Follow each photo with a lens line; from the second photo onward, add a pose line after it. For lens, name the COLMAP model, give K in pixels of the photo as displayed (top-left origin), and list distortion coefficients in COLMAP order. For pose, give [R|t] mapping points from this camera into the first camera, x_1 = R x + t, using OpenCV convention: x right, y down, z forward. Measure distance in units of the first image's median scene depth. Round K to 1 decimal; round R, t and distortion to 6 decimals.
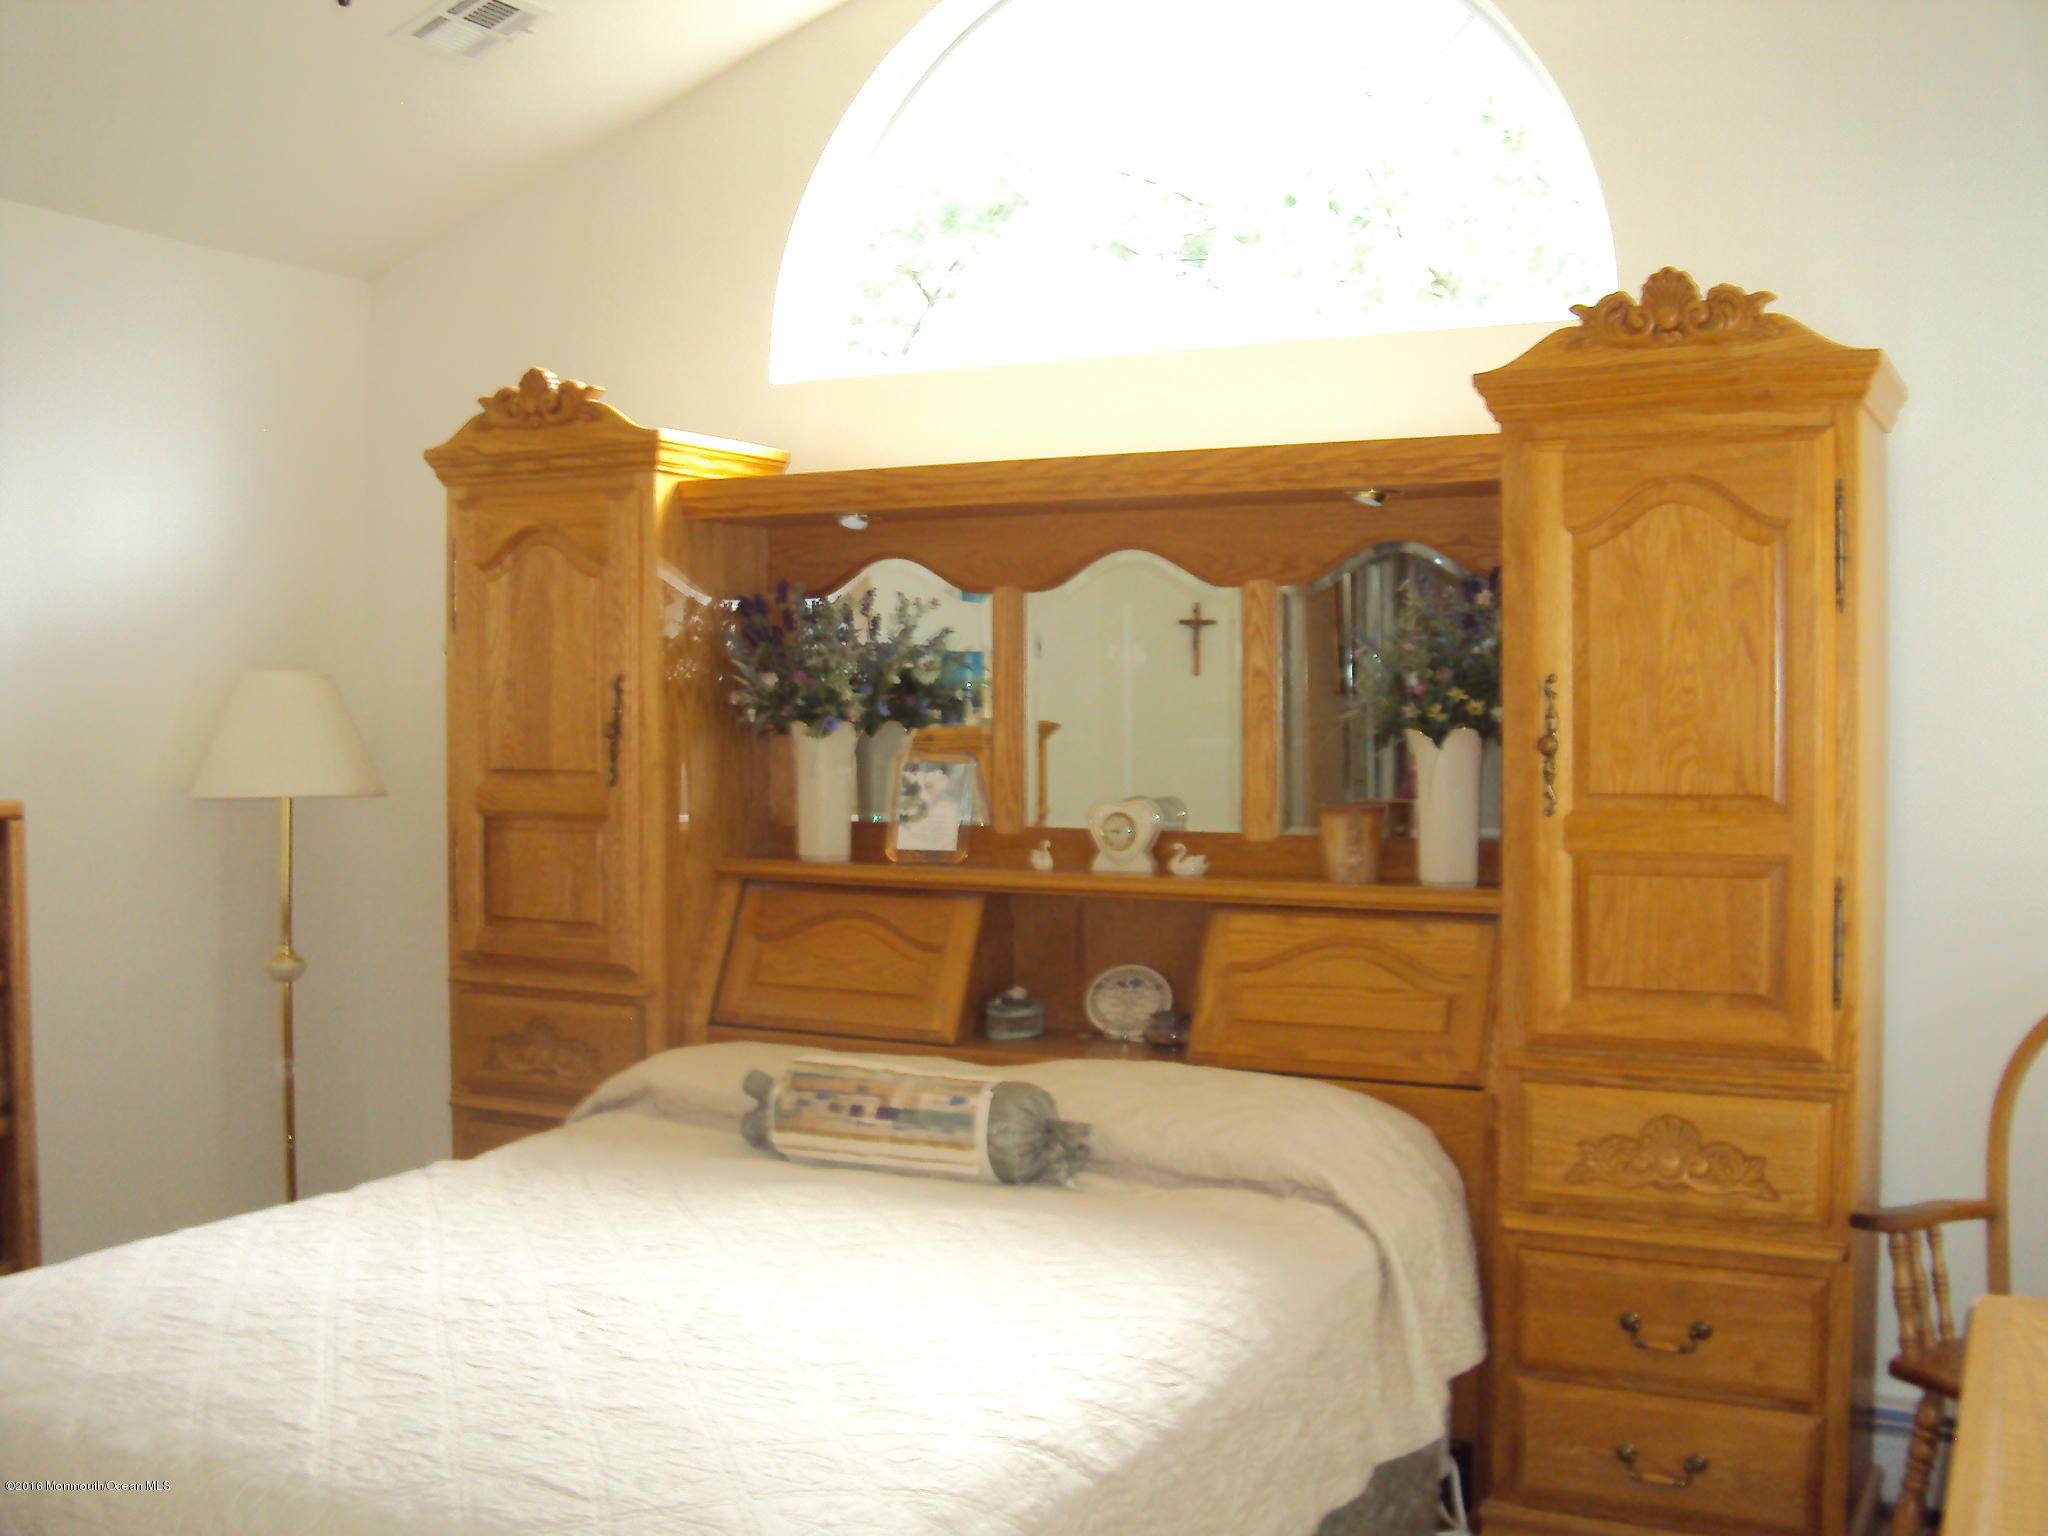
lens RADIAL K [[2152.1, 0, 1006.2], [0, 2152.1, 740.0], [0, 0, 1]] dist [-0.193616, 0.216366]
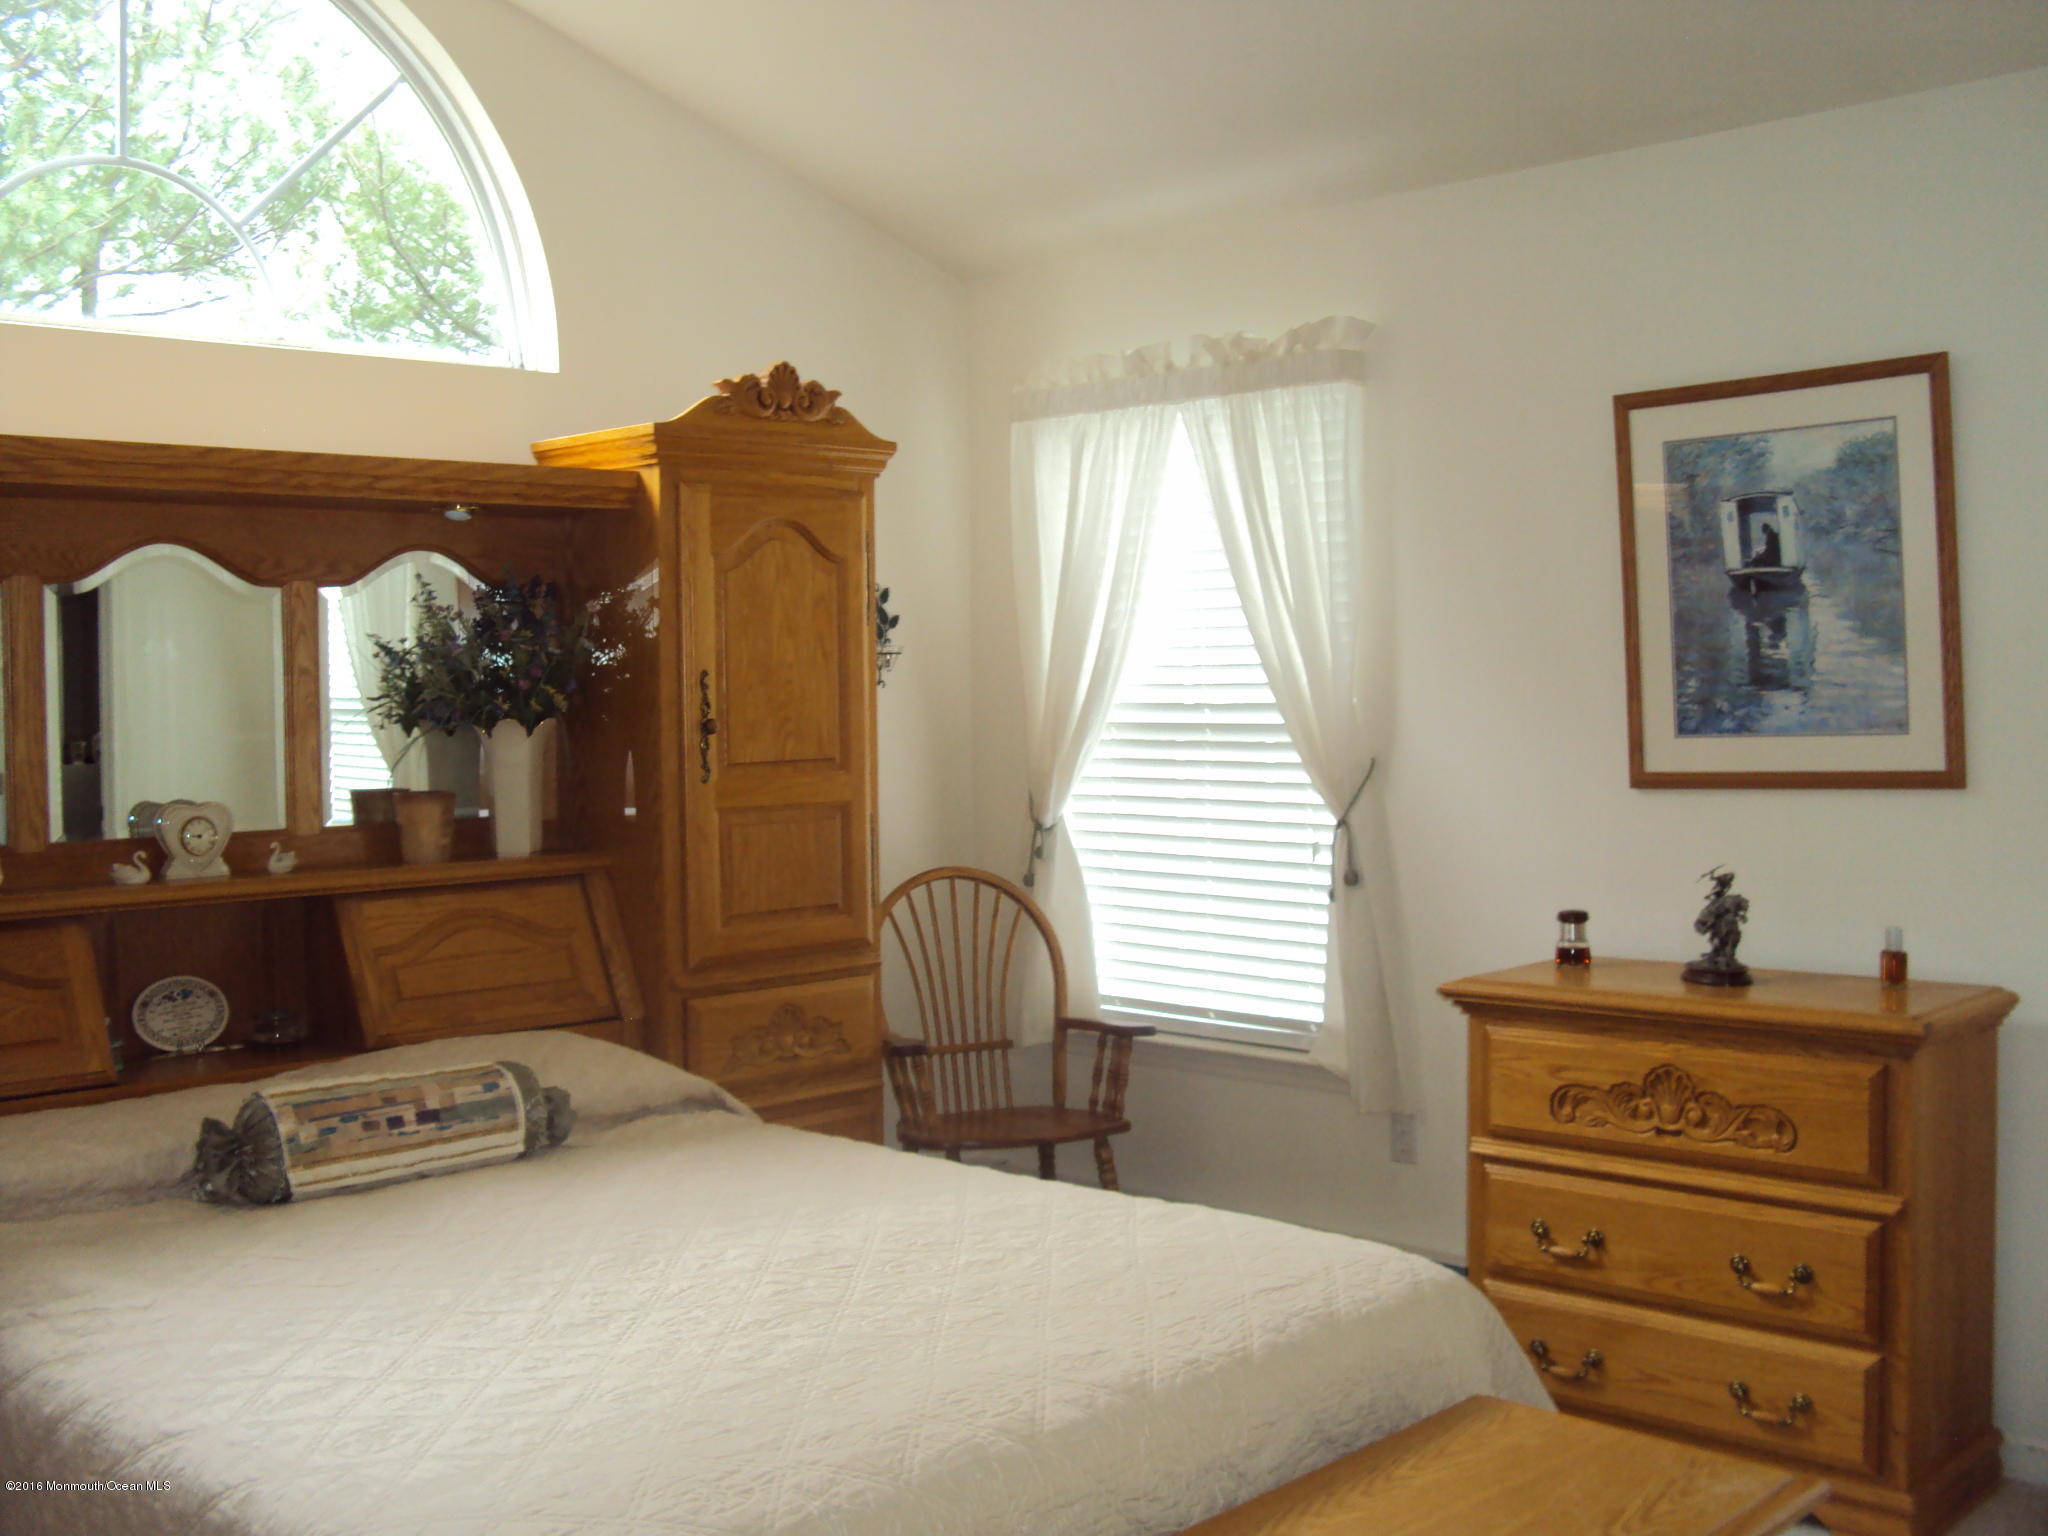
lens RADIAL K [[2149.5, 0, 1014.6], [0, 2149.5, 728.1], [0, 0, 1]] dist [-0.203530, 0.231556]
pose [[0.299684, -0.023970, 0.953737, -0.891412], [0.033602, 0.999329, 0.014557, -0.008862], [-0.953447, 0.027685, 0.300288, 0.446337]]
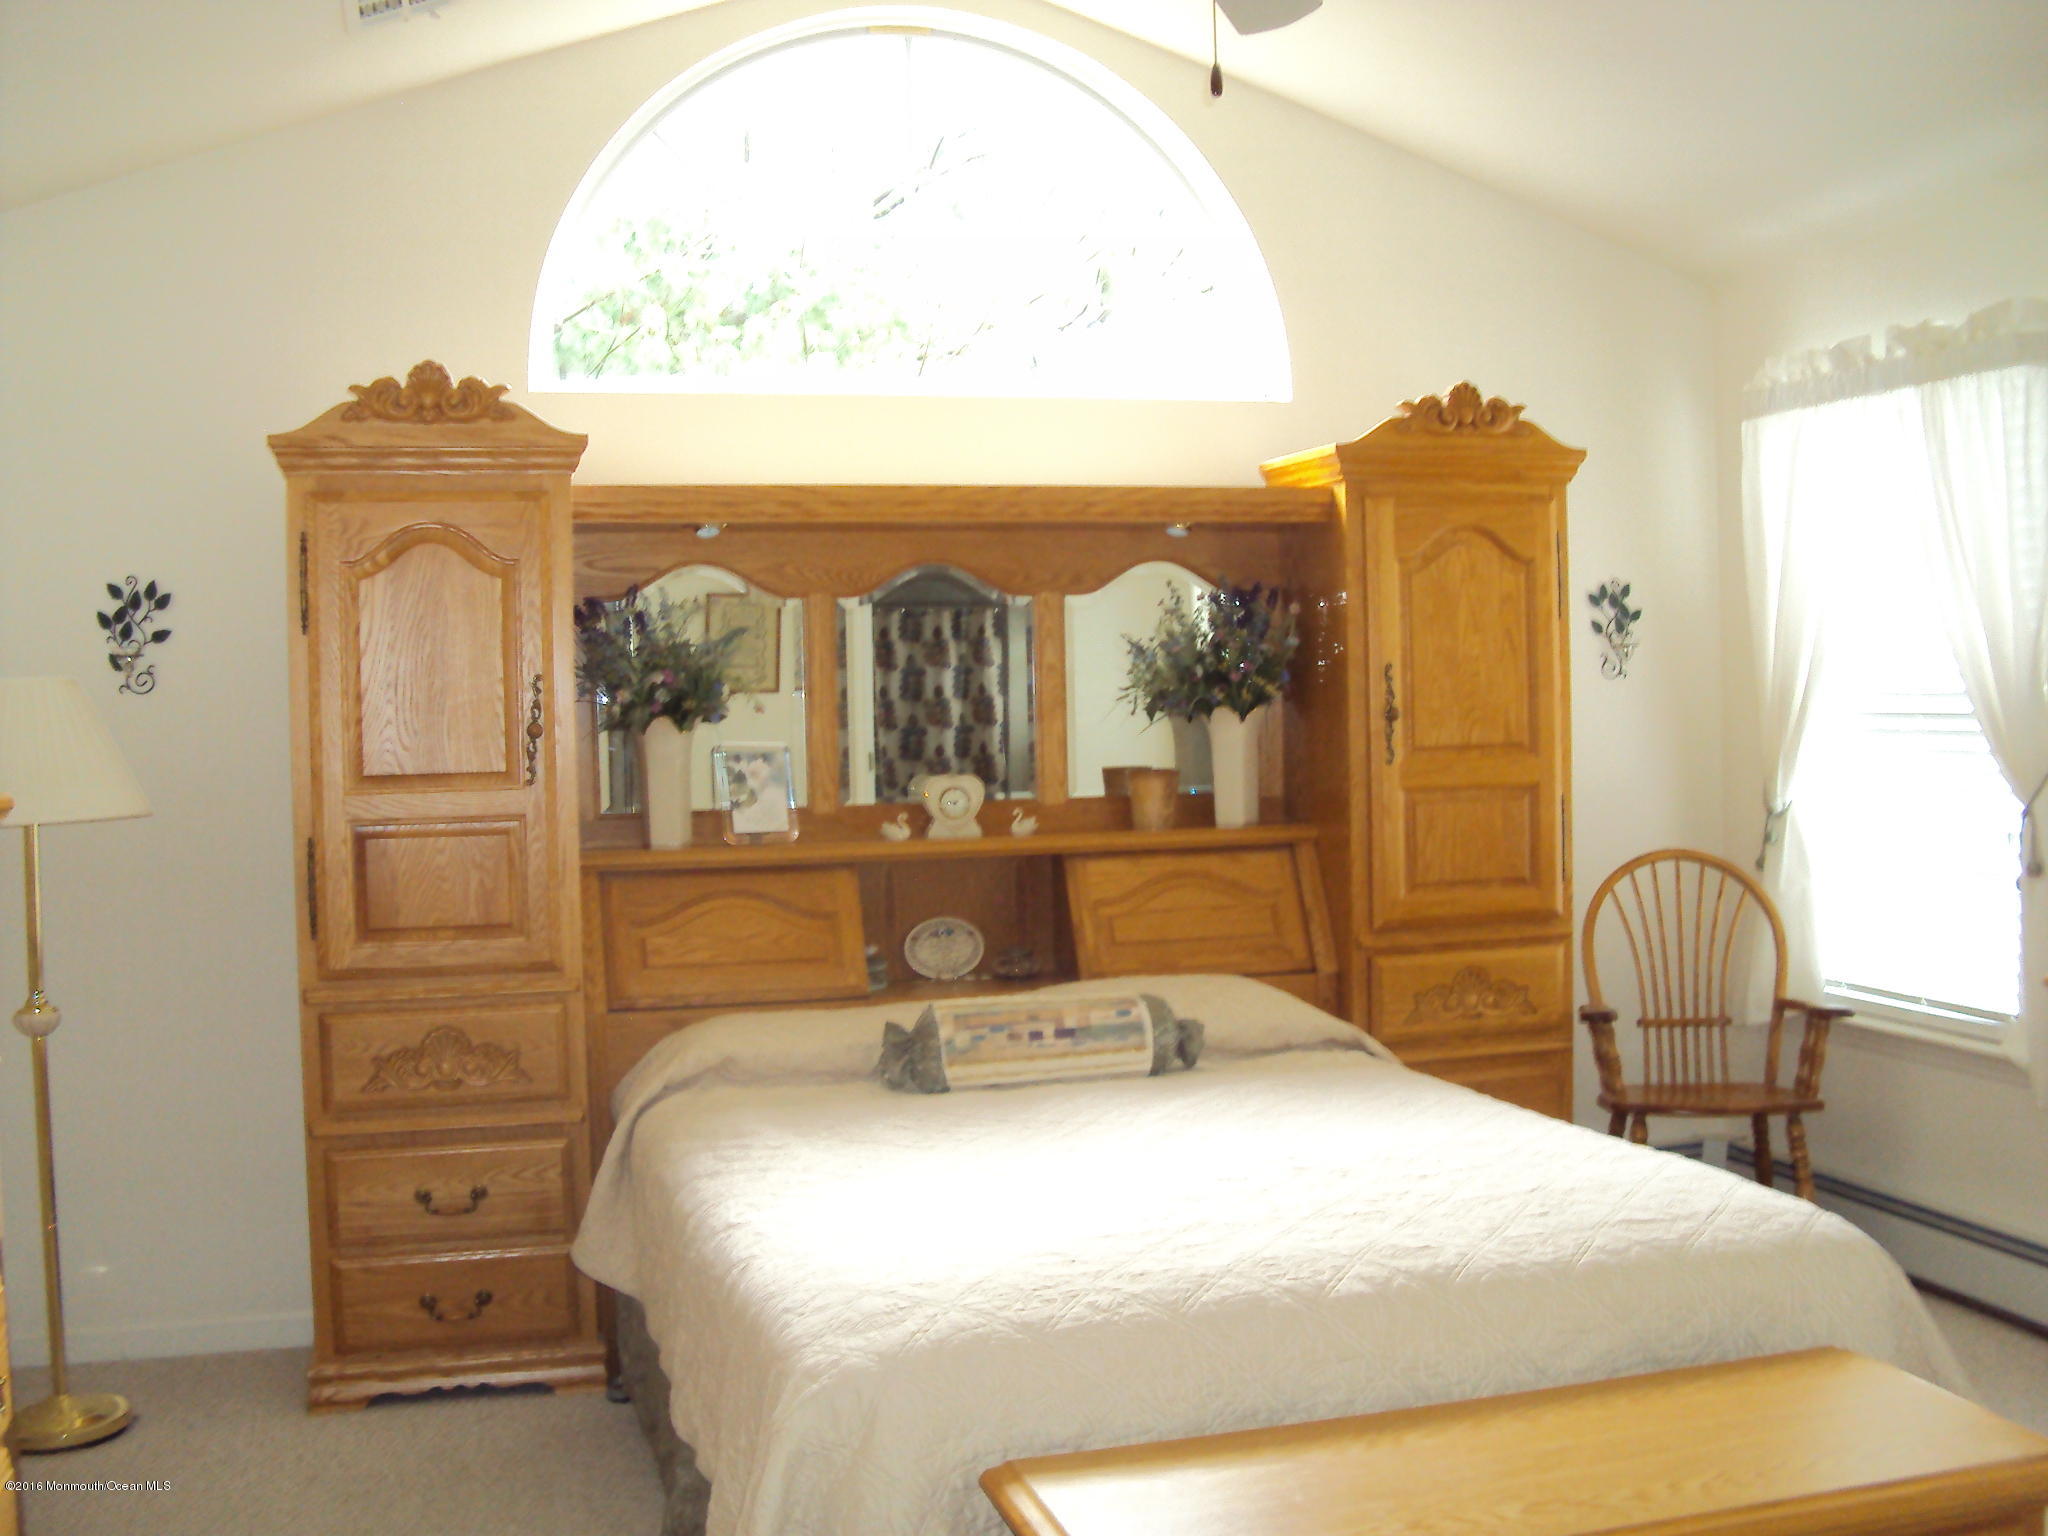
lens RADIAL K [[2152.1, 0, 1006.2], [0, 2152.1, 740.0], [0, 0, 1]] dist [-0.193616, 0.216366]
pose [[0.727351, -0.029903, 0.685614, -0.894313], [0.034401, 0.999383, 0.007093, 0.001052], [-0.685403, 0.018427, 0.727931, 0.146456]]
